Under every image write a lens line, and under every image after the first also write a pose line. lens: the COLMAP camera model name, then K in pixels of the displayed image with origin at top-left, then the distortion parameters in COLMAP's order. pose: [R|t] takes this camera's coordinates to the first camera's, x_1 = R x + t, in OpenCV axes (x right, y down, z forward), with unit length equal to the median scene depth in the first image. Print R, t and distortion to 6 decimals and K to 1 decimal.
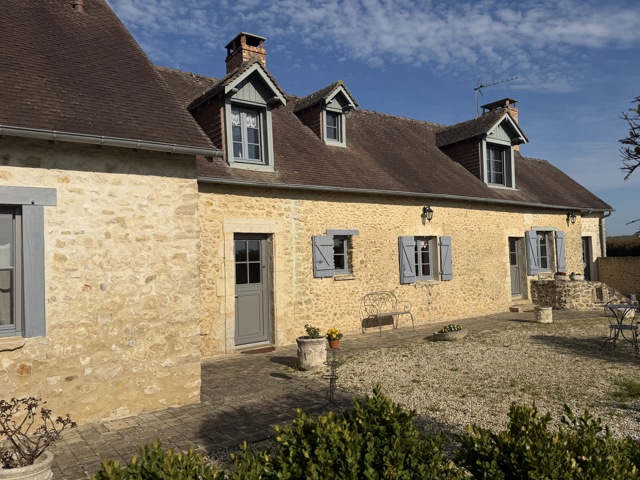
lens RADIAL K [[500.8, 0, 331.5], [0, 500.8, 241.5], [0, 0, 1]] dist [0.013010, -0.009544]
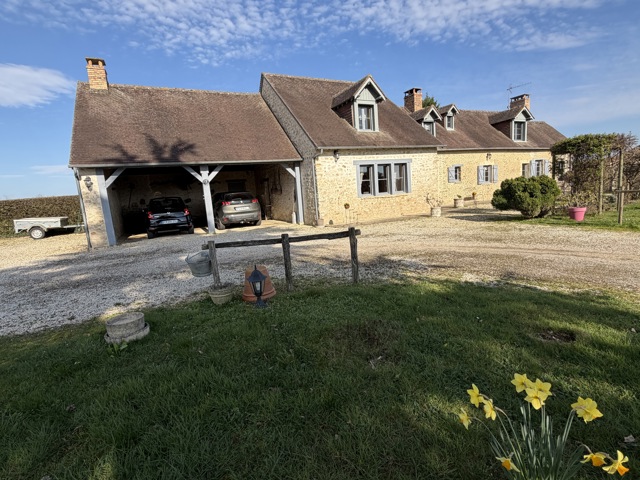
lens RADIAL K [[320.5, 0, 322.0], [0, 320.5, 239.4], [0, 0, 1]] dist [-0.002347, 0.001105]
pose [[0.982585, -0.020631, -0.184663, -0.262962], [0.055622, 0.980903, 0.186377, 0.006671], [0.177292, -0.193403, 0.964968, -0.594652]]
